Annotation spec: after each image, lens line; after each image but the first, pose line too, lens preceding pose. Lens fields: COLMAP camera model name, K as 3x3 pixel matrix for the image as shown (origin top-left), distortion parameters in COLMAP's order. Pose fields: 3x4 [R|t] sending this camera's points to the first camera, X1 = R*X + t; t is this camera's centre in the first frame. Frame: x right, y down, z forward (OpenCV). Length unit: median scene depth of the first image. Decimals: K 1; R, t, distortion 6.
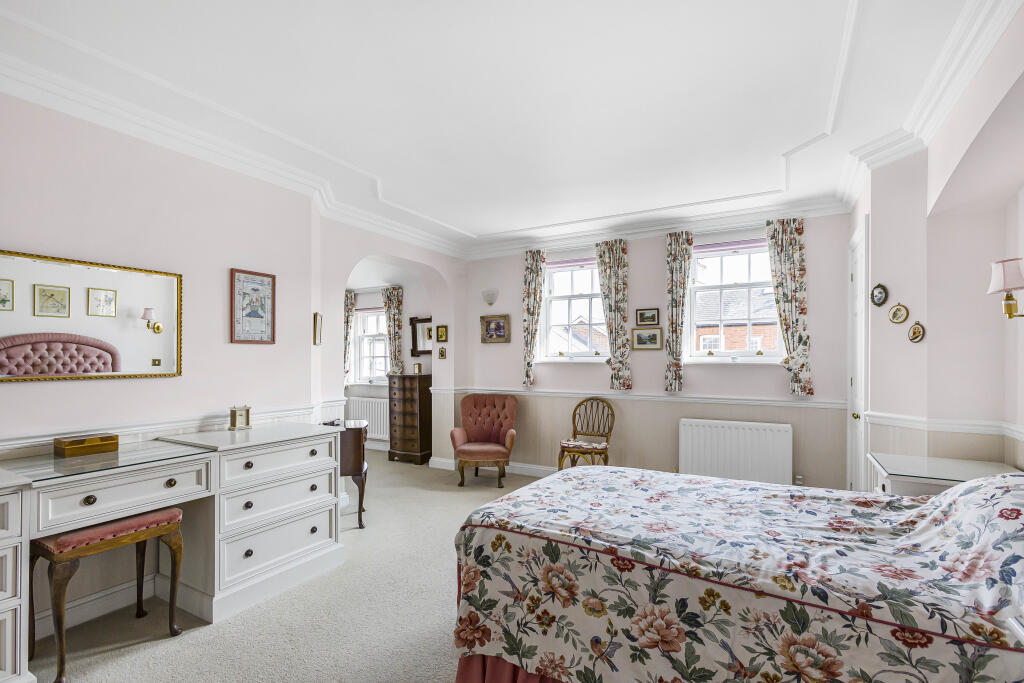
lens RADIAL K [[471.2, 0, 513.3], [0, 471.2, 360.0], [0, 0, 1]] dist [-0.000578, -0.000028]
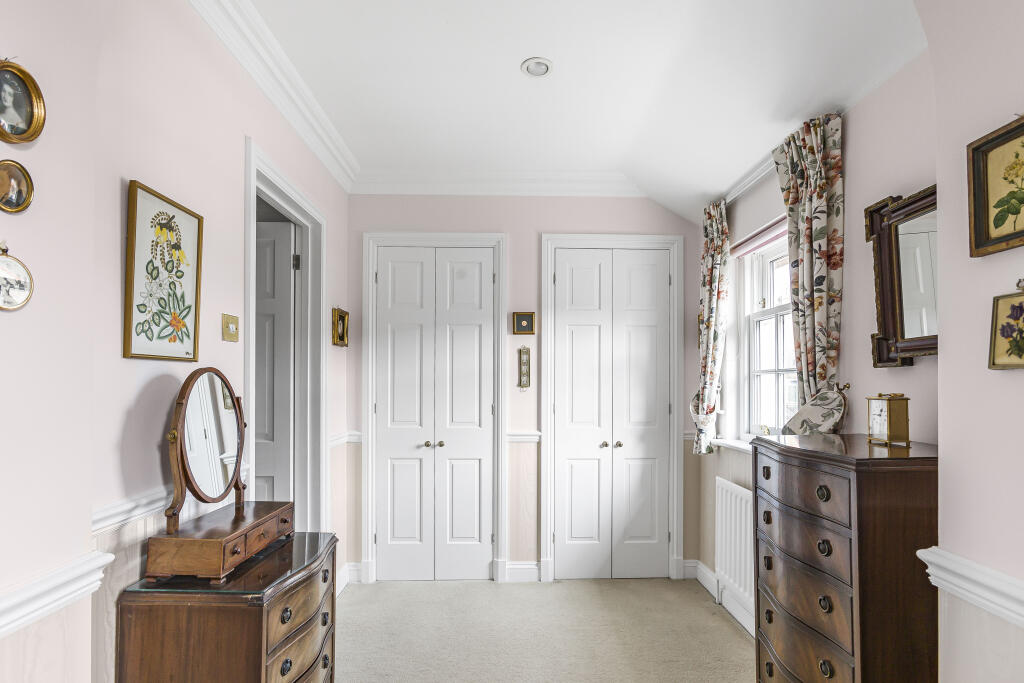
lens RADIAL K [[494.3, 0, 513.6], [0, 494.3, 374.3], [0, 0, 1]] dist [-0.000742, -0.000009]
pose [[0.513271, -0.006494, -0.858202, -0.090659], [-0.003350, 0.999949, -0.009571, 0.000505], [0.858220, 0.007788, 0.513222, 0.694724]]
